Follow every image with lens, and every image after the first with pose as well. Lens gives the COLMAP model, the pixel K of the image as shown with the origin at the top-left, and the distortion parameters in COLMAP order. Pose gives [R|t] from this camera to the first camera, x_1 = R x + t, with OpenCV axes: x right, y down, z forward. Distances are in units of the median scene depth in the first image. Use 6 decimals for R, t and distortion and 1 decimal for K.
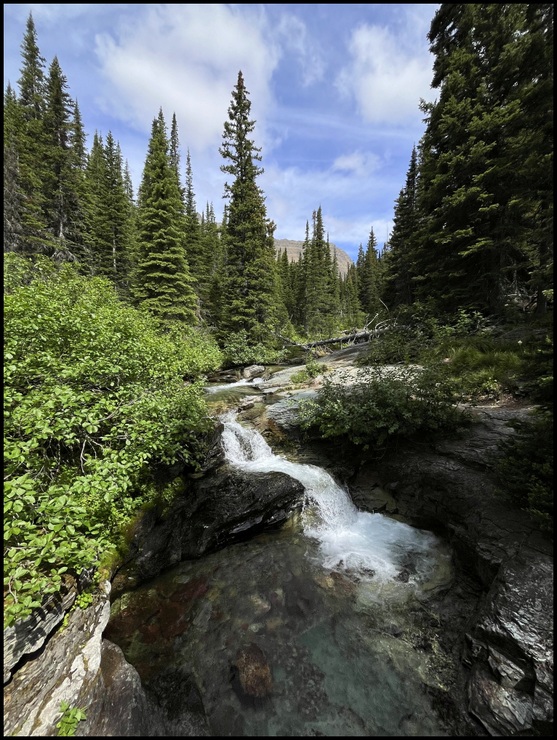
lens RADIAL K [[296.6, 0, 281.8], [0, 296.6, 371.4], [0, 0, 1]] dist [-0.019424, -0.000204]
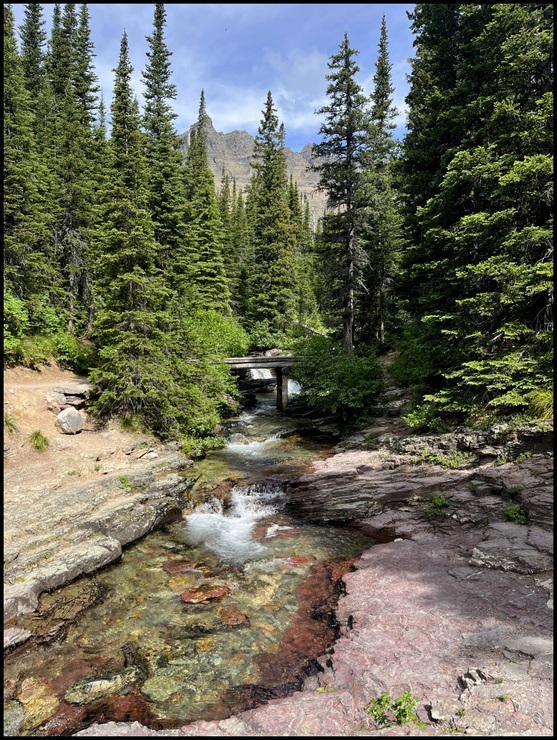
lens RADIAL K [[557.2, 0, 287.2], [0, 557.2, 384.4], [0, 0, 1]] dist [0.002891, -0.000243]
pose [[0.993044, 0.021087, -0.115843, 0.224591], [-0.024136, 0.999397, -0.024979, 0.179868], [0.115246, 0.027601, 0.992953, -1.243402]]
